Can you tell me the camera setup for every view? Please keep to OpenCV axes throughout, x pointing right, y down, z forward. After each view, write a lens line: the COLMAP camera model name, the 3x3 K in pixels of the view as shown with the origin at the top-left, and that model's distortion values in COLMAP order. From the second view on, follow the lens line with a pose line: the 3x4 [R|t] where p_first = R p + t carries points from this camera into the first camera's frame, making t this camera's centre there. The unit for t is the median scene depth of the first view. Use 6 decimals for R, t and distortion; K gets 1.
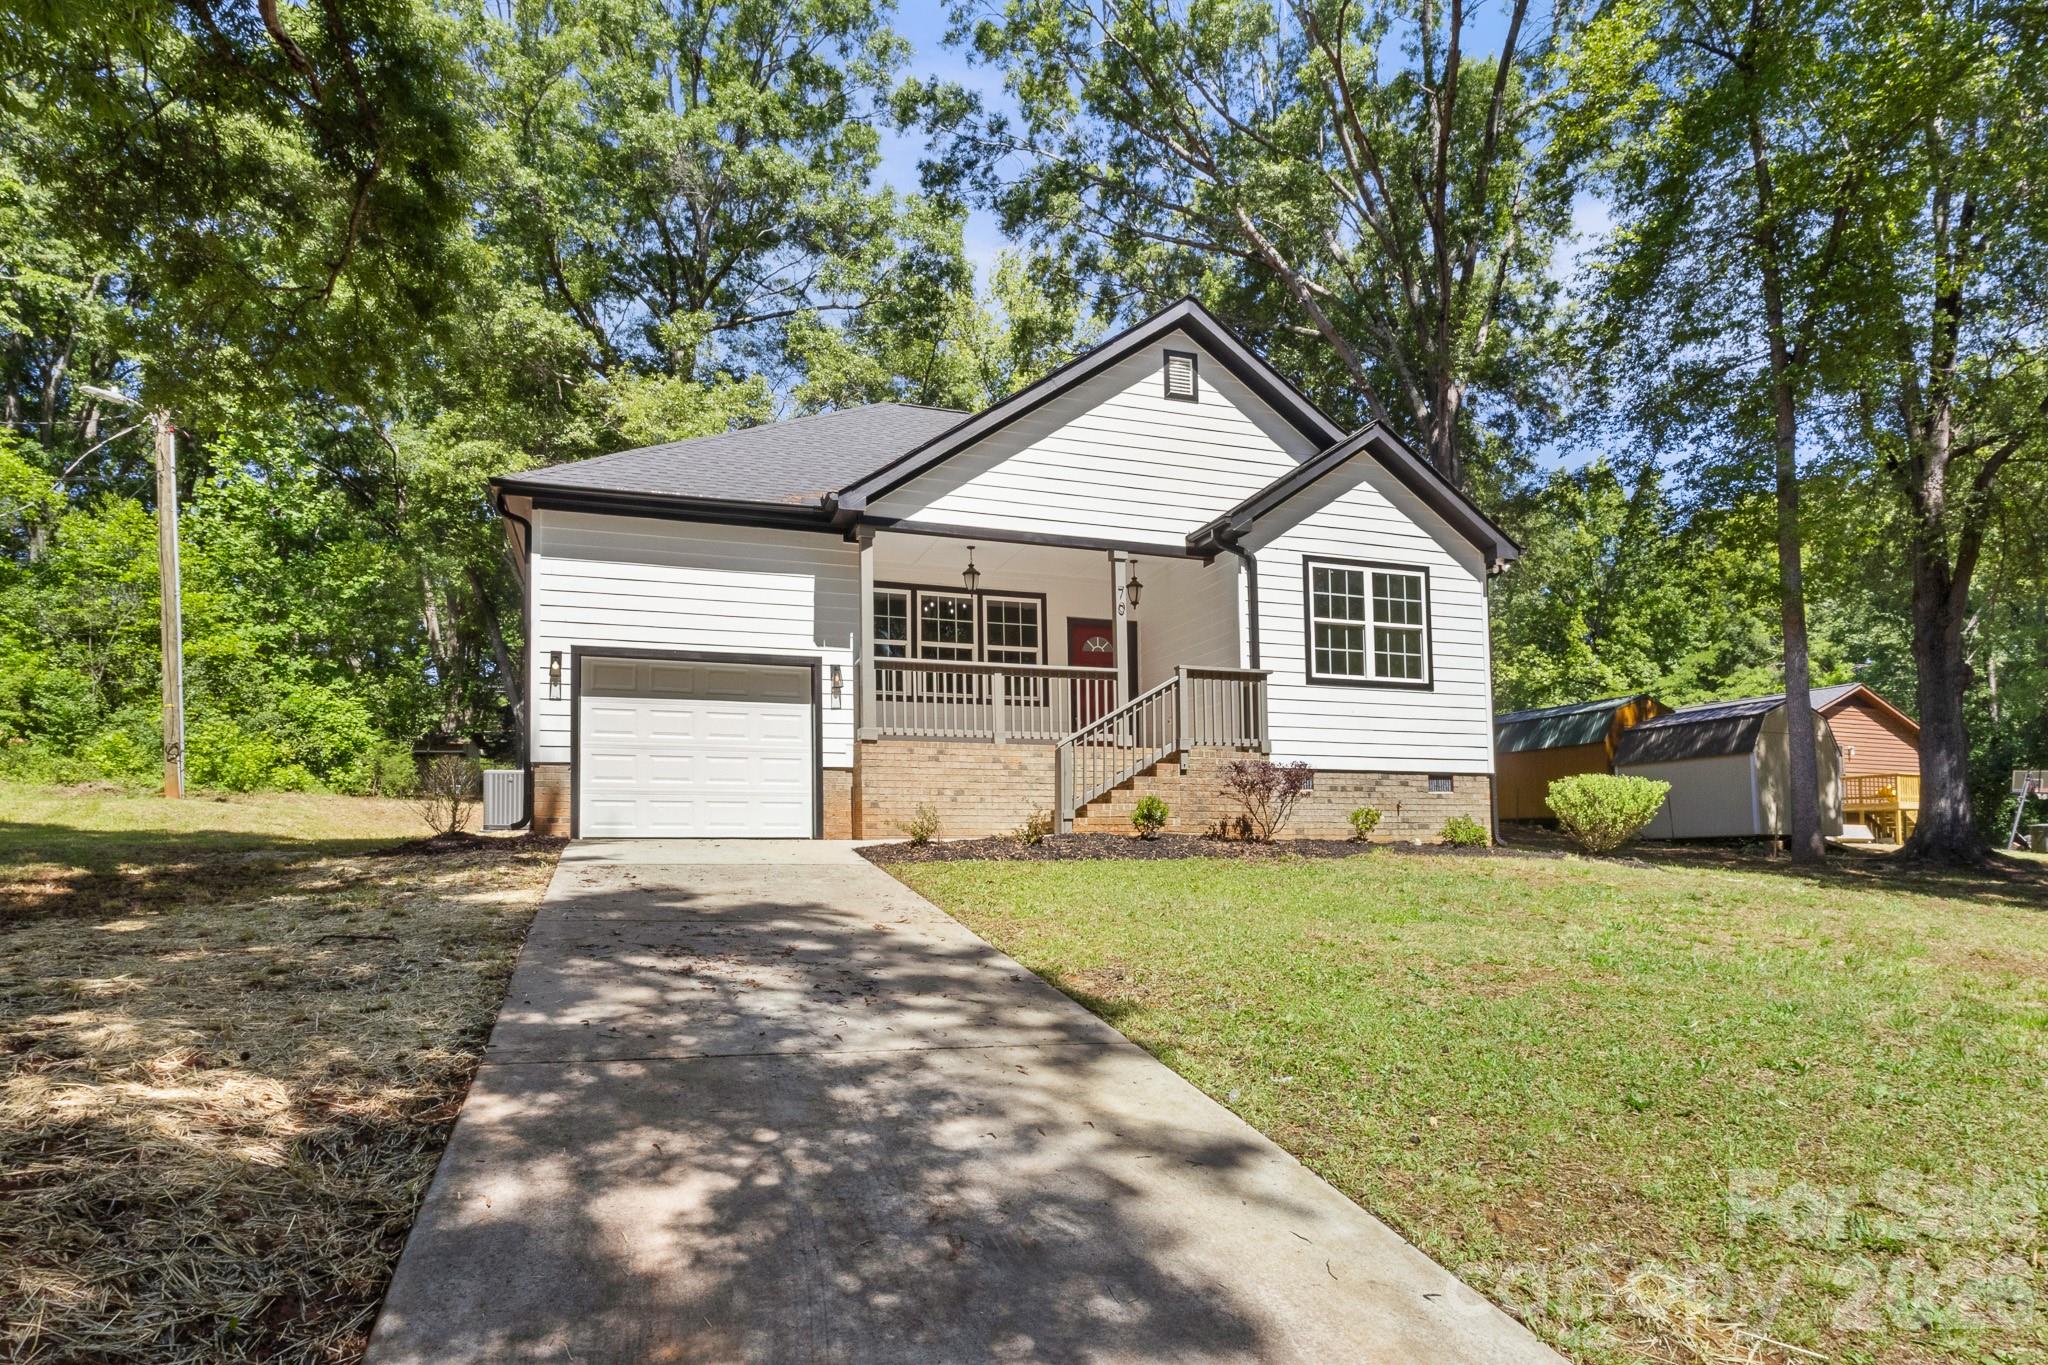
lens RADIAL K [[1478.8, 0, 1024.2], [0, 1478.8, 765.7], [0, 0, 1]] dist [-0.004248, 0.001026]
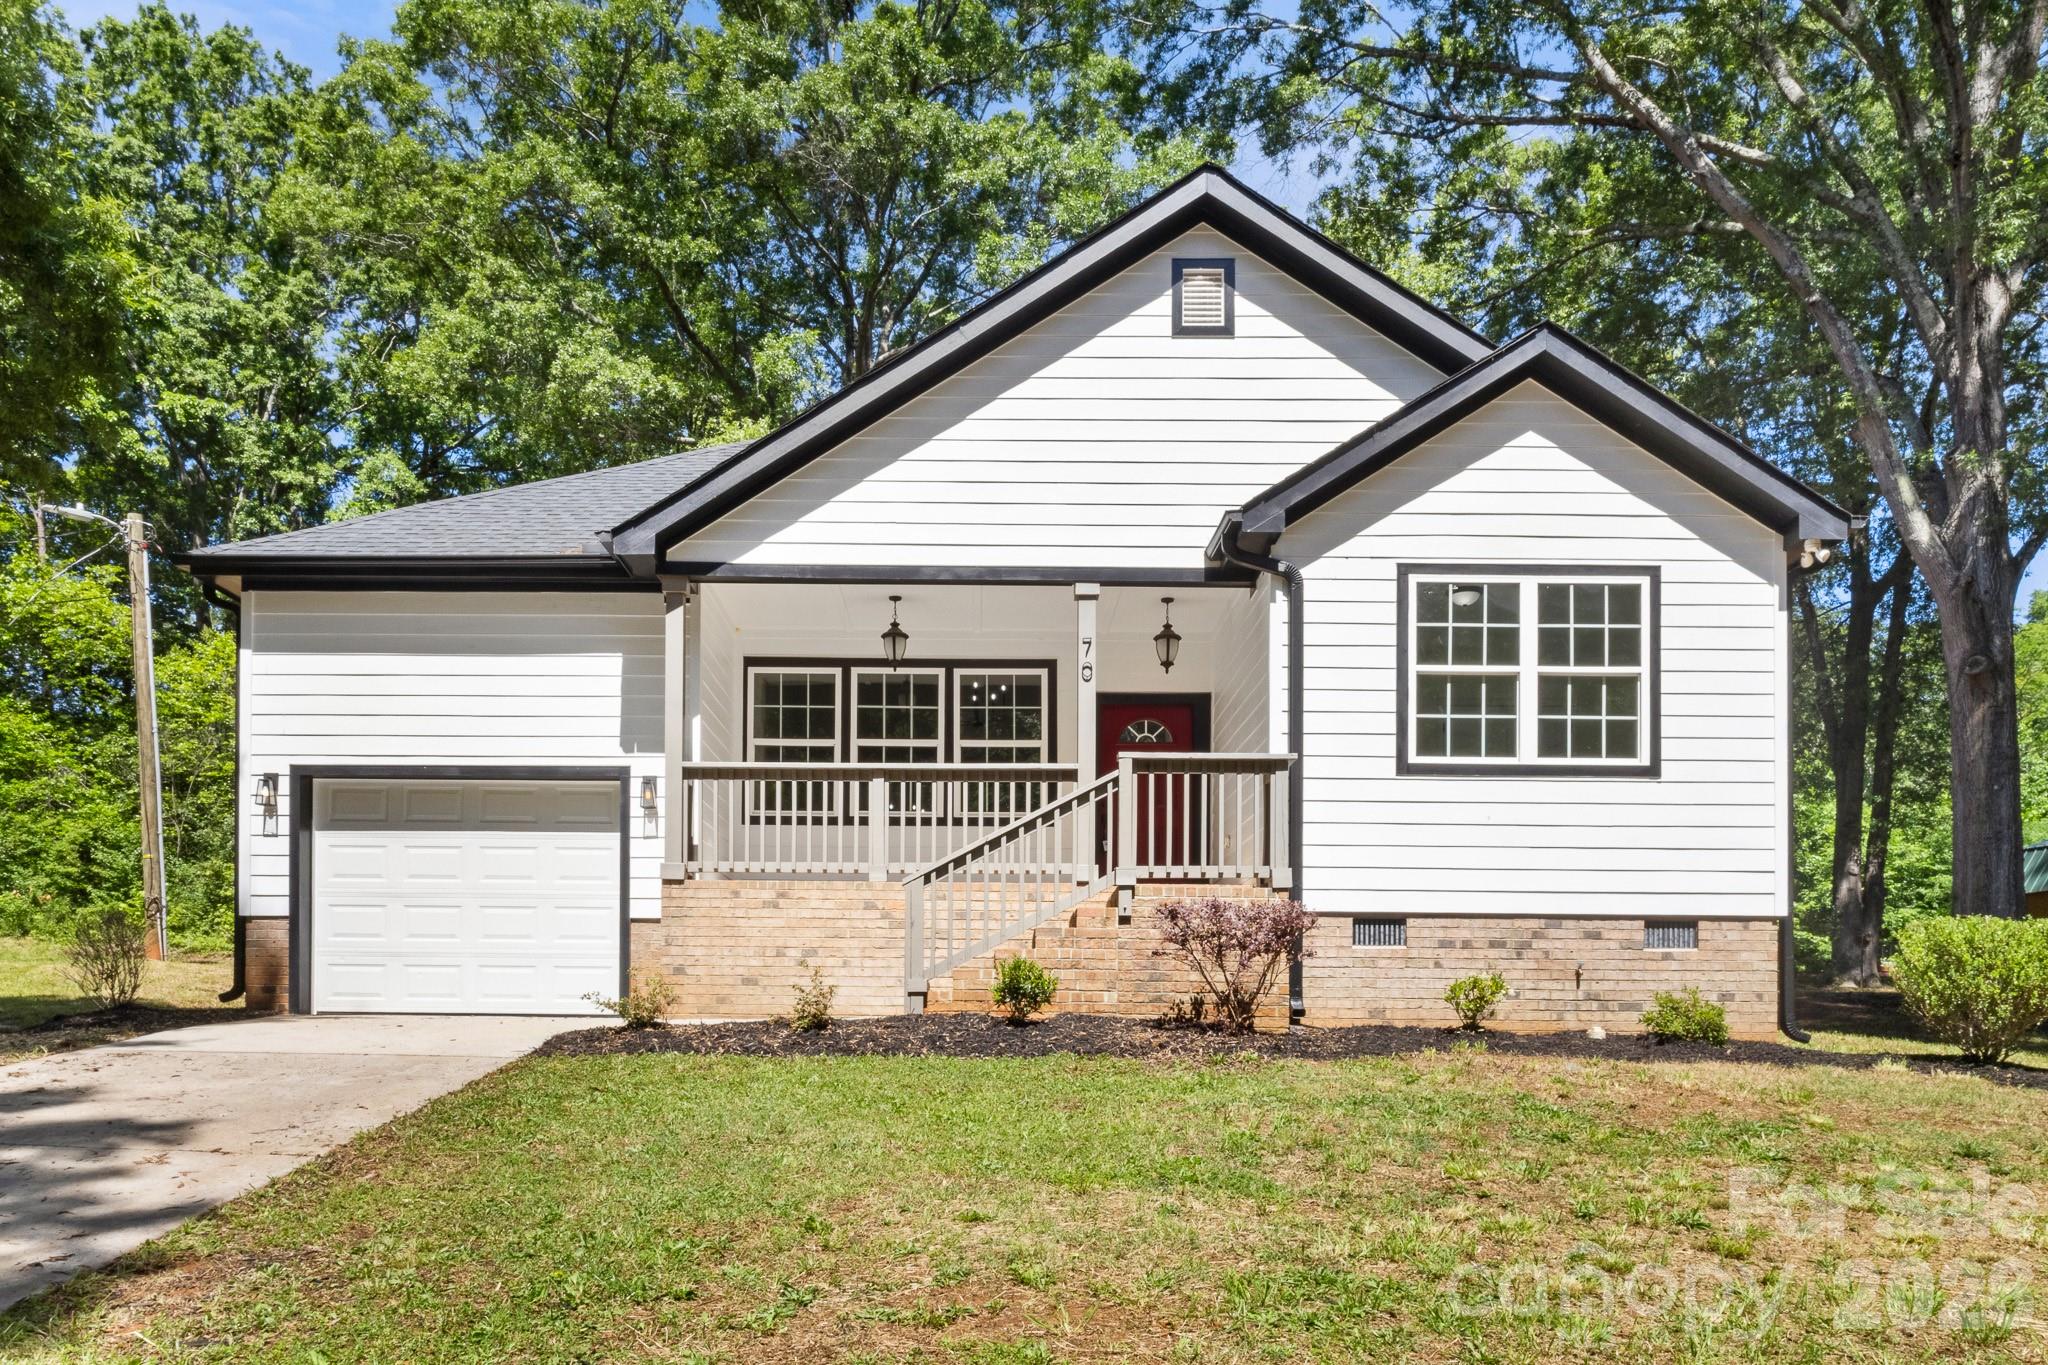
lens RADIAL K [[1675.0, 0, 1022.7], [0, 1675.0, 1023.6], [0, 0, 1]] dist [0.004630, -0.008494]
pose [[0.909082, 0.016732, -0.416282, 0.340507], [0.011582, 0.997792, 0.065397, 0.000819], [0.416457, -0.064272, 0.906881, 0.291425]]
